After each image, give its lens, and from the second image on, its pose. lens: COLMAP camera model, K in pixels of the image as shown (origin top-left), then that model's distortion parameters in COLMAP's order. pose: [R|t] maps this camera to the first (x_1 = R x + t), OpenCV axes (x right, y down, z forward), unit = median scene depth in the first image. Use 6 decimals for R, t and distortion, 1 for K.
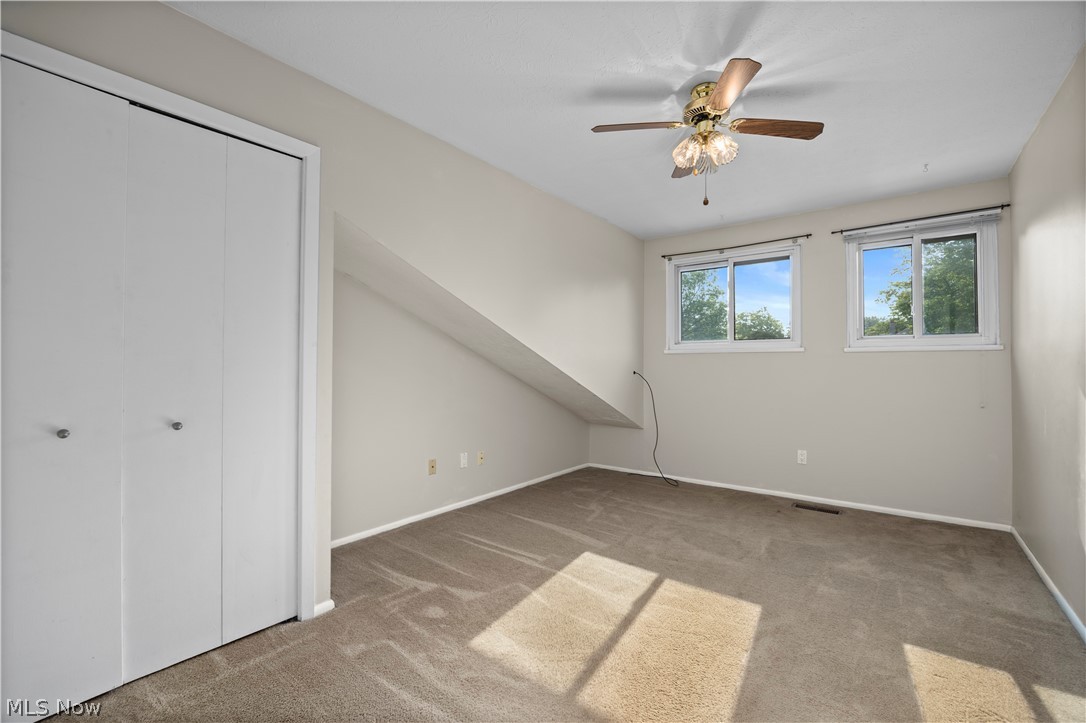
lens RADIAL K [[466.2, 0, 543.0], [0, 466.2, 361.5], [0, 0, 1]] dist [-0.025065, 0.000204]
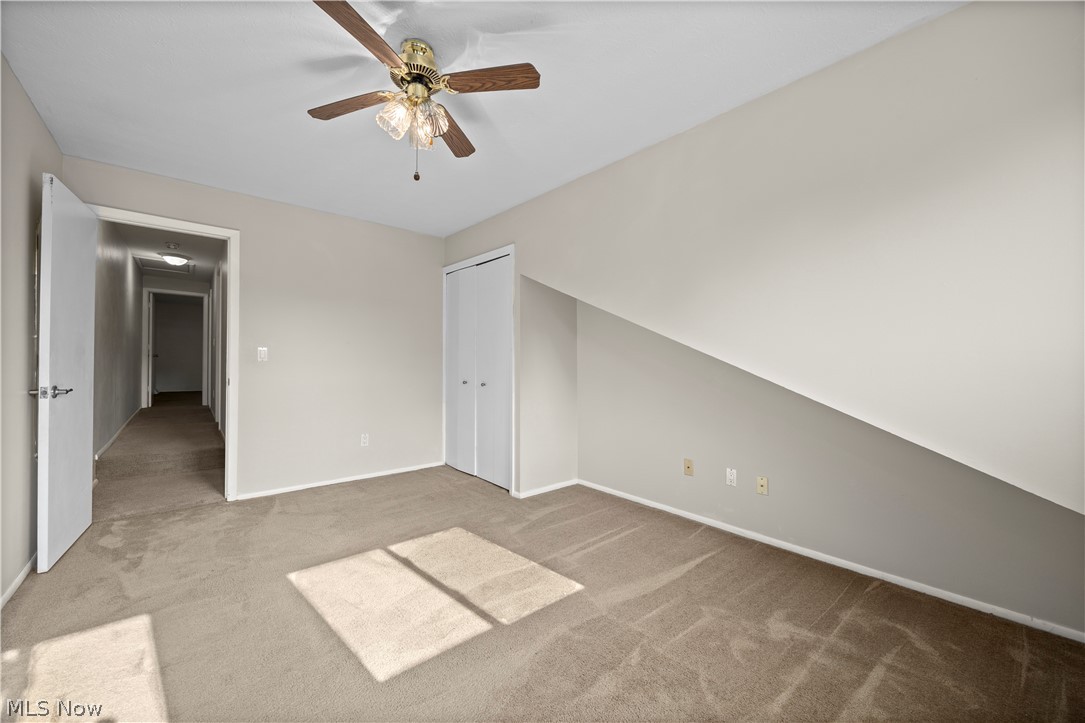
lens RADIAL K [[422.1, 0, 539.8], [0, 422.1, 360.7], [0, 0, 1]] dist [-0.001146, -0.000072]
pose [[-0.213678, -0.003086, -0.976899, 0.965006], [-0.001268, 0.999995, -0.002881, 0.009656], [0.976903, 0.000623, -0.213680, 1.238132]]
